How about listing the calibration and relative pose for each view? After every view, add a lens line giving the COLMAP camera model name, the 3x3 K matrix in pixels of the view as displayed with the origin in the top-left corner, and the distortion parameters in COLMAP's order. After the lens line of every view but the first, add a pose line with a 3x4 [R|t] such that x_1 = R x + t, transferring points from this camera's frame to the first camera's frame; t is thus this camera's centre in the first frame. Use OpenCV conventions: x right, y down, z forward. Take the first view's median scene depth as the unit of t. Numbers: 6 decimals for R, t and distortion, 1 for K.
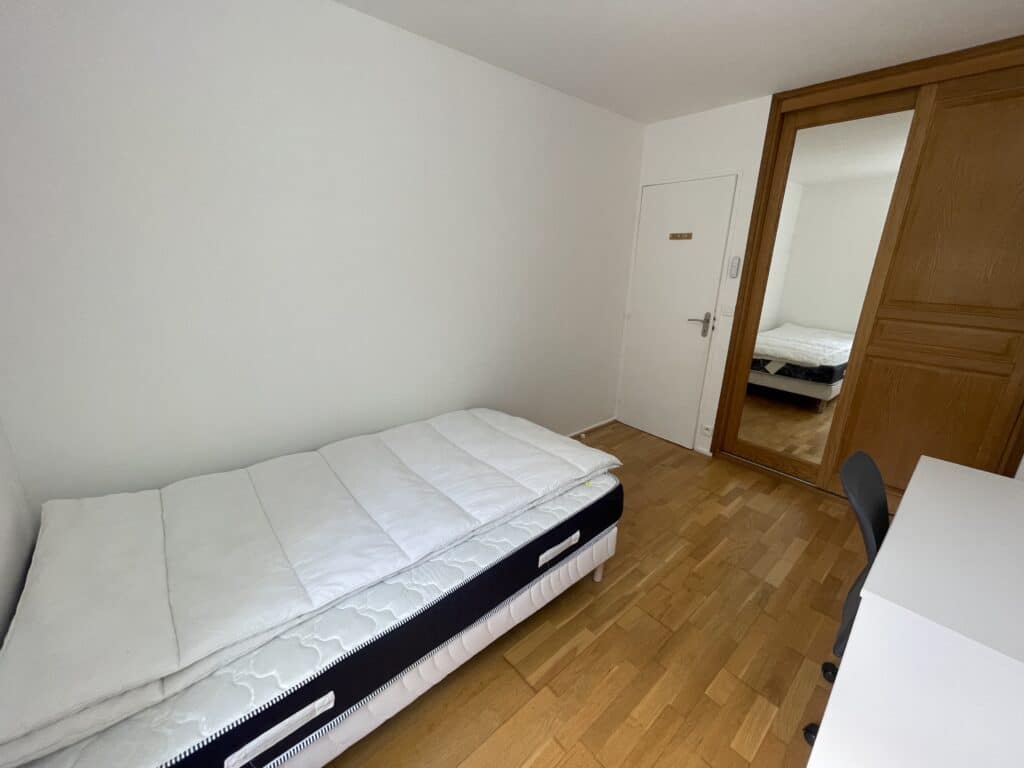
lens RADIAL K [[413.1, 0, 507.9], [0, 413.1, 377.3], [0, 0, 1]] dist [-0.004160, 0.000839]
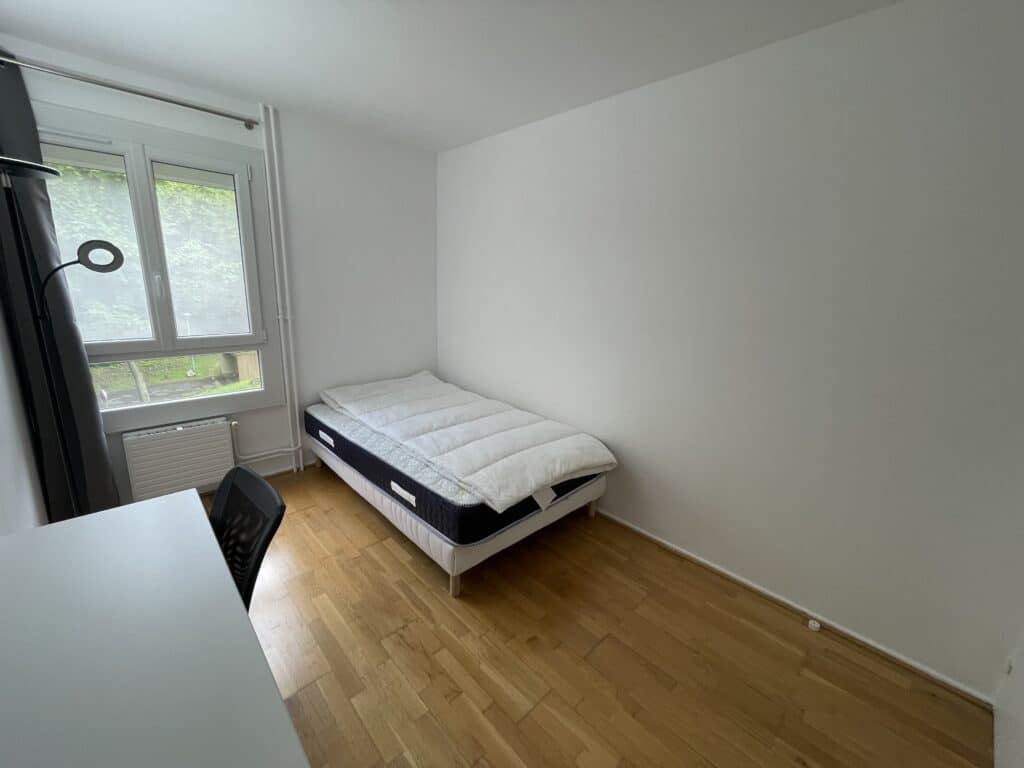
lens RADIAL K [[413.1, 0, 507.9], [0, 413.1, 377.3], [0, 0, 1]] dist [-0.004160, 0.000839]
pose [[0.057014, 0.208744, -0.976307, 1.192965], [-0.320298, 0.930031, 0.180145, -0.240113], [0.945600, 0.302439, 0.119885, 0.925188]]
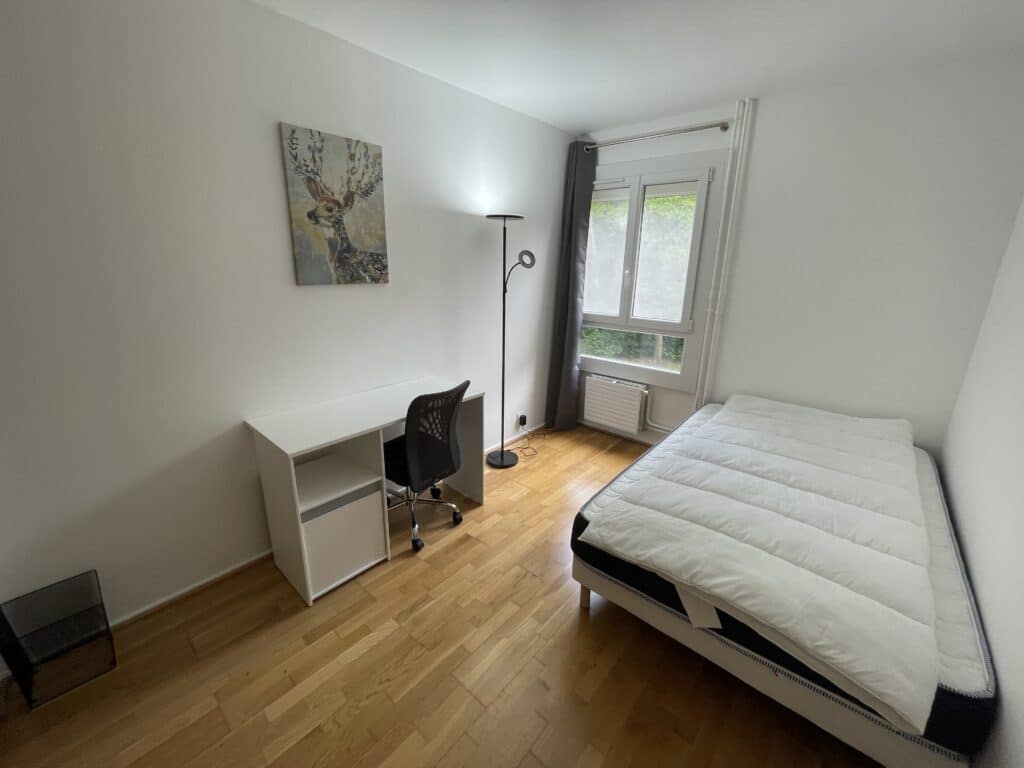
lens RADIAL K [[413.1, 0, 507.9], [0, 413.1, 377.3], [0, 0, 1]] dist [-0.004160, 0.000839]
pose [[-0.989540, 0.004965, -0.144174, 0.573224], [-0.073458, 0.842789, 0.533207, -0.483107], [0.124156, 0.538221, -0.833609, 1.630645]]
